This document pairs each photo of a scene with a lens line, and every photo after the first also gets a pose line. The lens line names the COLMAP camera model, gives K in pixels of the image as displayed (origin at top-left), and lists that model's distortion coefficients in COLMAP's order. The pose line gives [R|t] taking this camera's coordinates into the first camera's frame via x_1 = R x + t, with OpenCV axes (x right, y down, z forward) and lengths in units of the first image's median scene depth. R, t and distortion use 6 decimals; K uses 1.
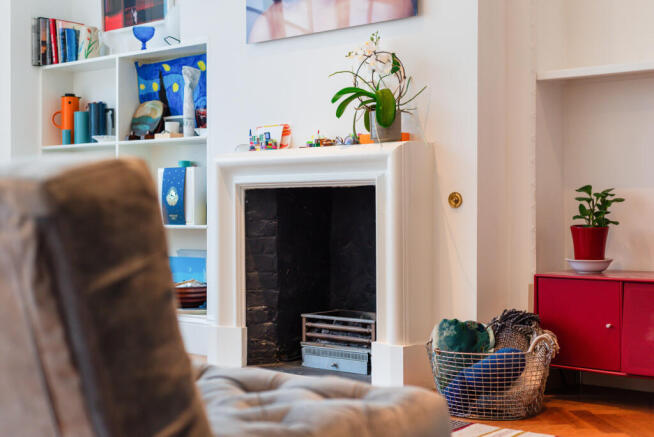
lens RADIAL K [[946.1, 0, 327.0], [0, 946.1, 218.5], [0, 0, 1]] dist [0.000049, -0.006671]
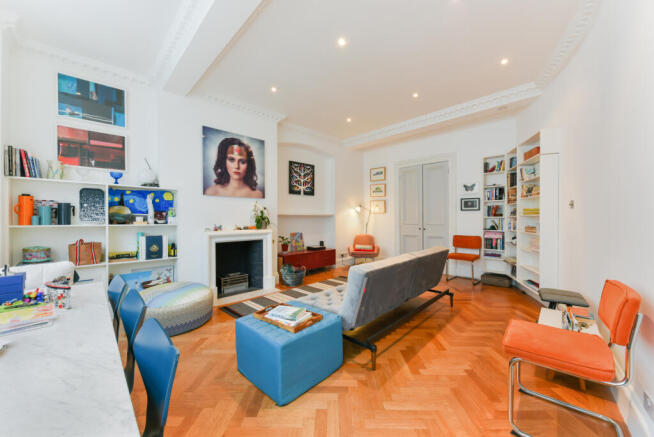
lens RADIAL K [[242.1, 0, 327.0], [0, 242.1, 218.5], [0, 0, 1]] dist [-0.013417, -0.000143]
pose [[0.085106, -0.001861, 0.996370, -0.710293], [0.009469, 0.999955, 0.001059, -0.091020], [-0.996327, 0.009344, 0.085120, 0.463962]]
